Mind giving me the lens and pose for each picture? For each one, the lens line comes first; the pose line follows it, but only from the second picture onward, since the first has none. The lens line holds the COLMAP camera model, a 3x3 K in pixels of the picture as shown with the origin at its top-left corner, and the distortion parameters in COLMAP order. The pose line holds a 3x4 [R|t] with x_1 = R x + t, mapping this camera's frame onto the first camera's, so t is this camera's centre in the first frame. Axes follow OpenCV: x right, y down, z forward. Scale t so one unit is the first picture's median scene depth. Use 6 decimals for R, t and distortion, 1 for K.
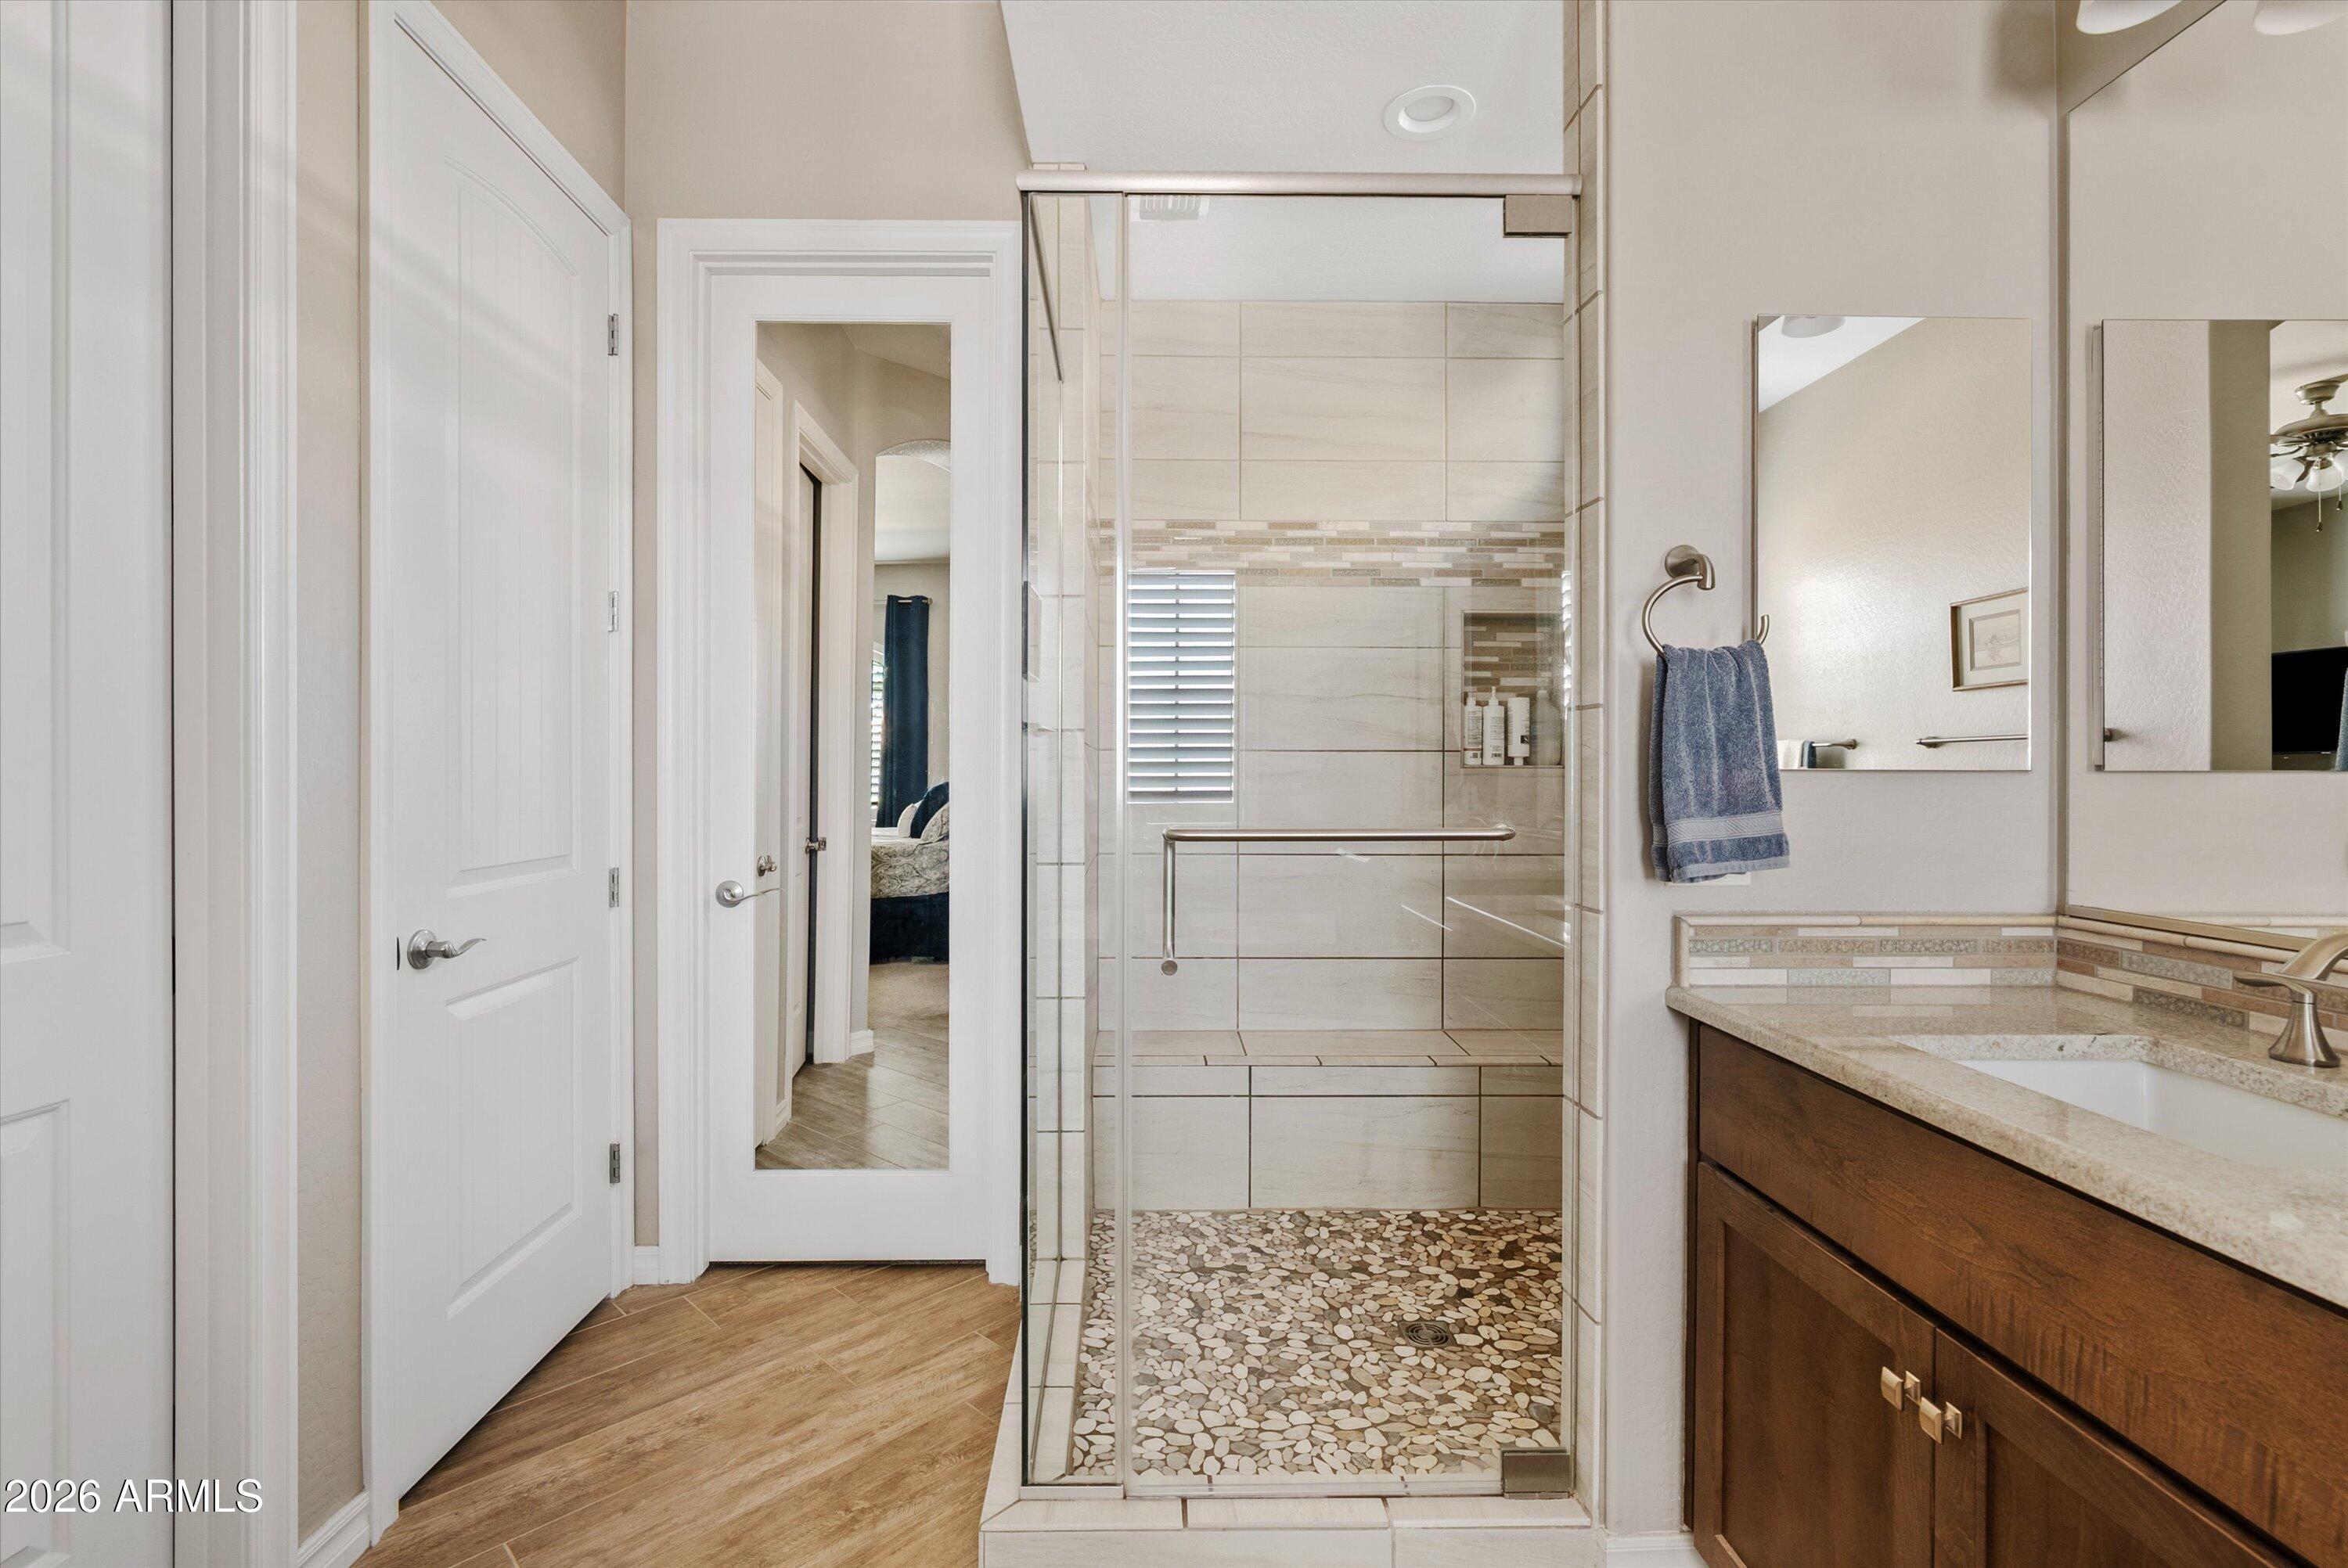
lens RADIAL K [[1069.1, 0, 1171.3], [0, 1069.1, 772.2], [0, 0, 1]] dist [-0.004165, 0.000396]
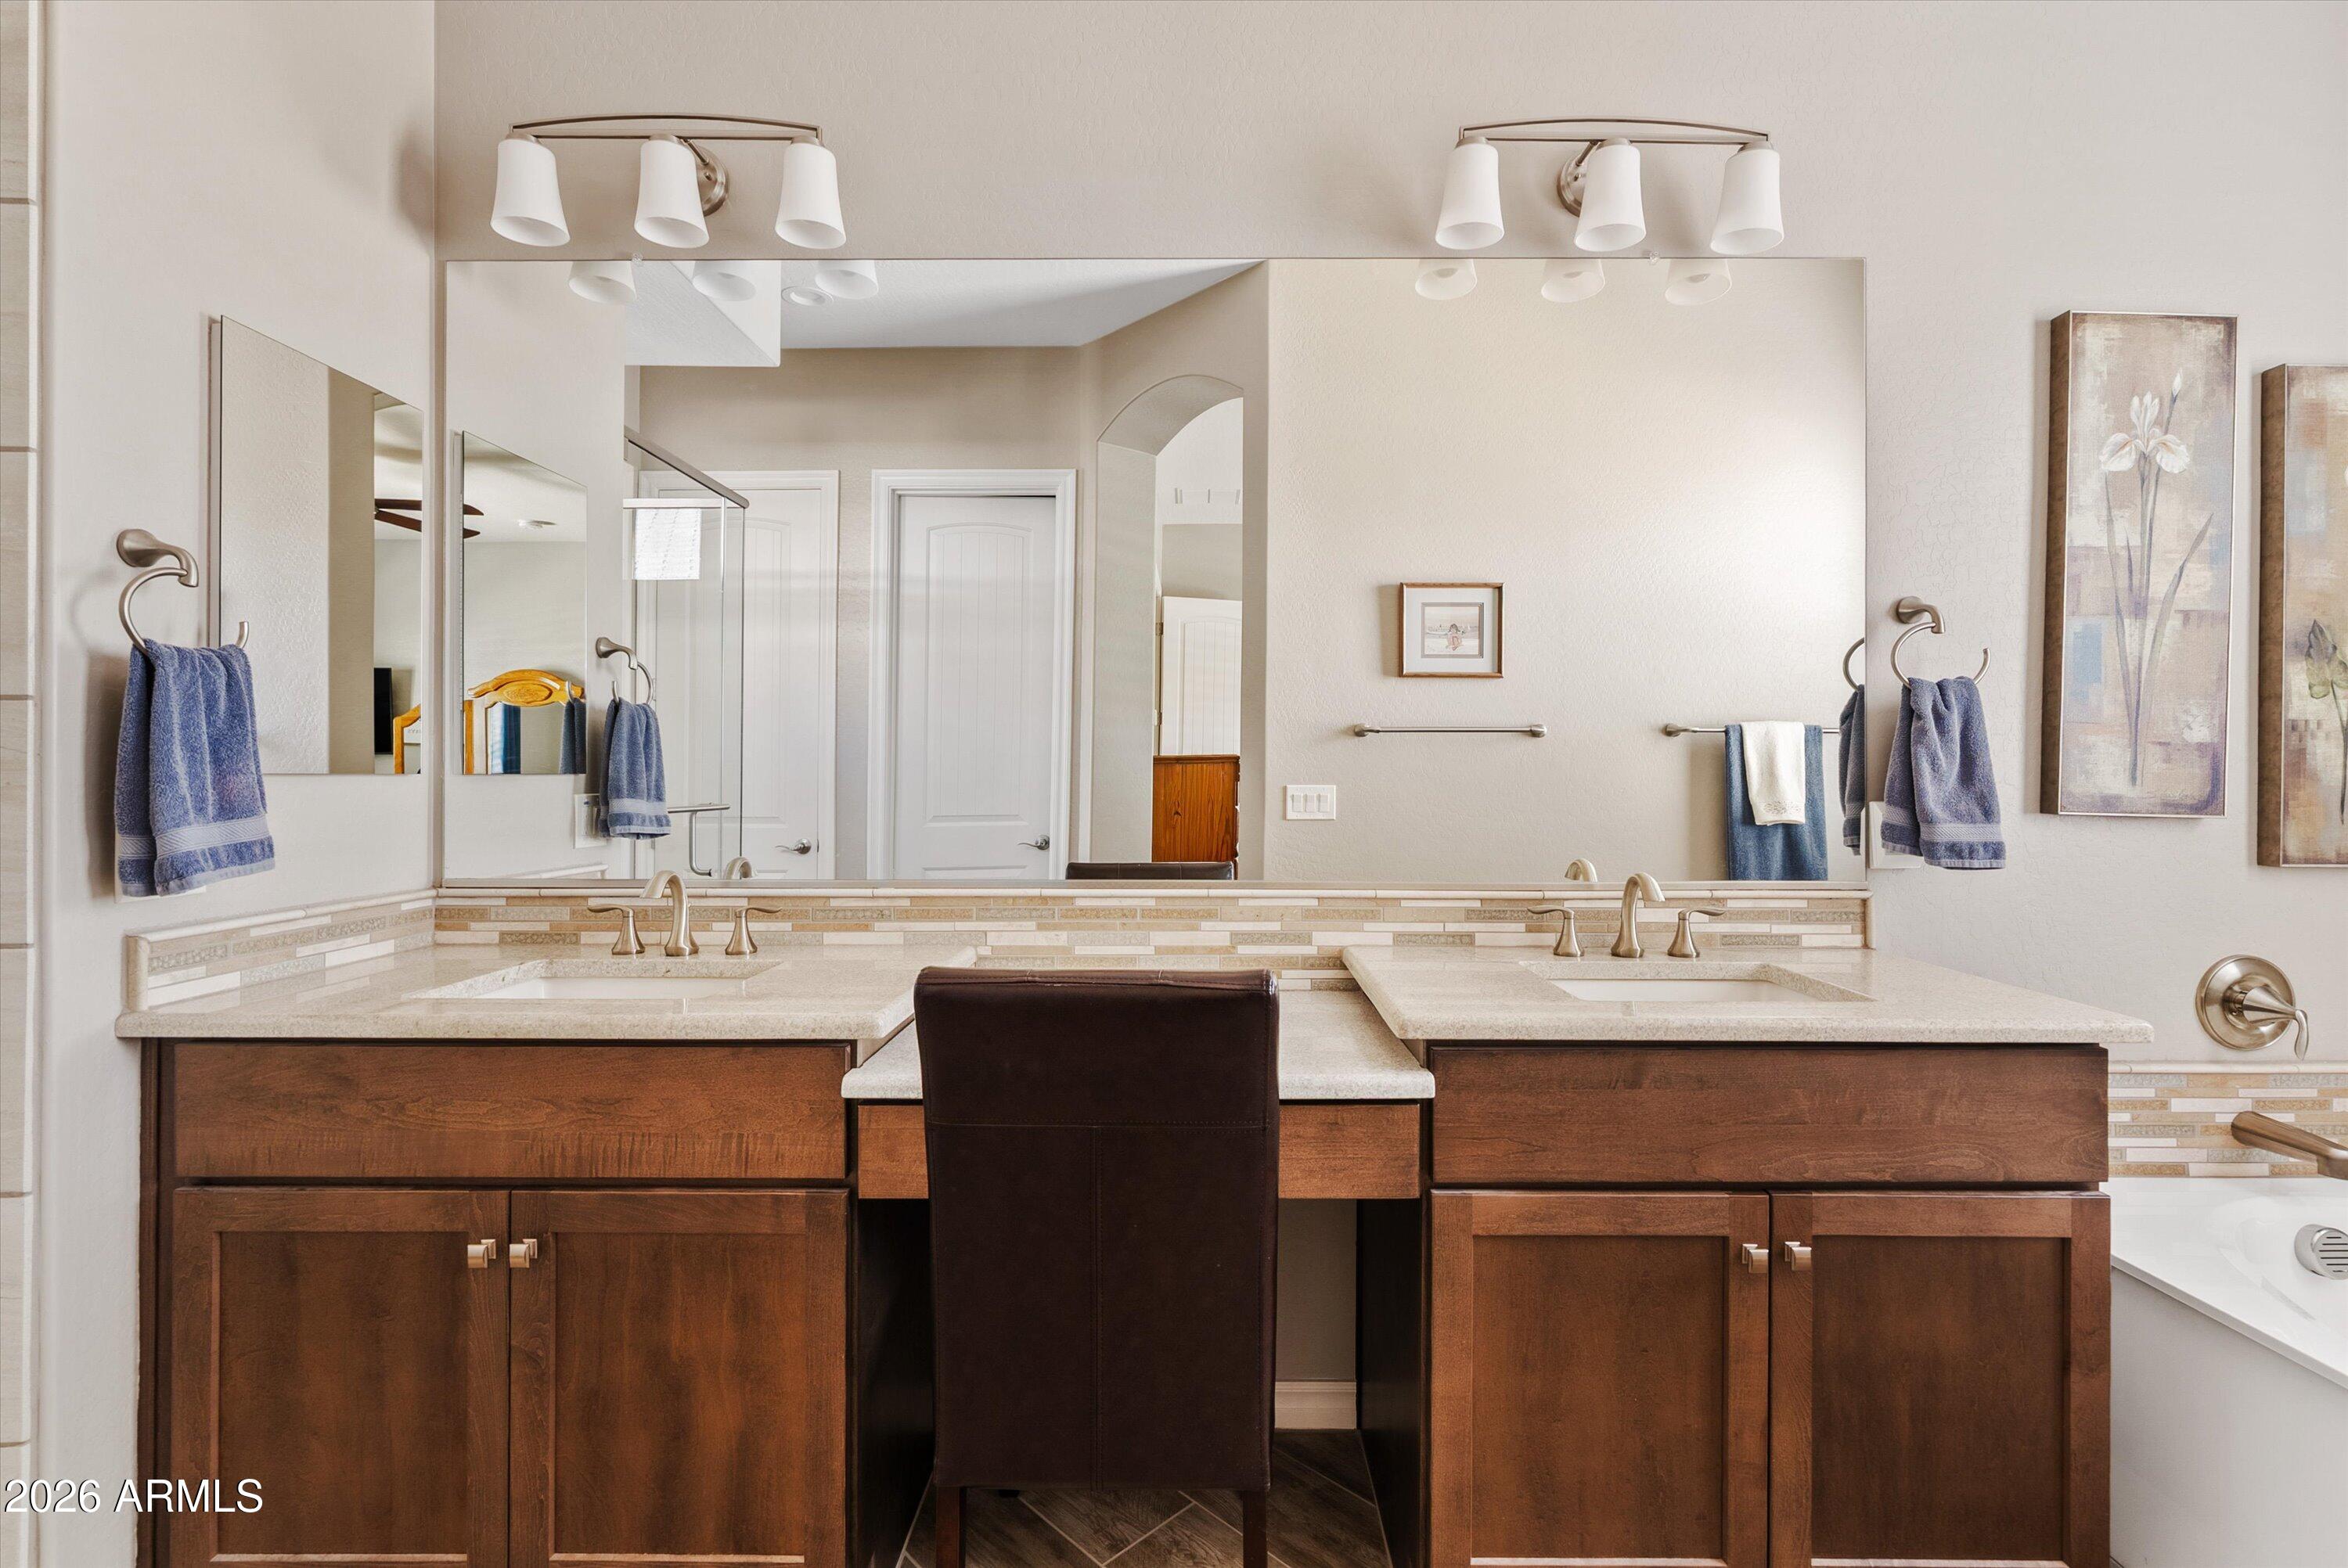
lens RADIAL K [[1069.1, 0, 1171.3], [0, 1069.1, 772.2], [0, 0, 1]] dist [-0.004165, 0.000396]
pose [[0.022183, 0.000396, 0.999754, -0.440015], [-0.002436, 0.999997, -0.000342, -0.006298], [-0.999751, -0.002428, 0.022184, 0.099916]]
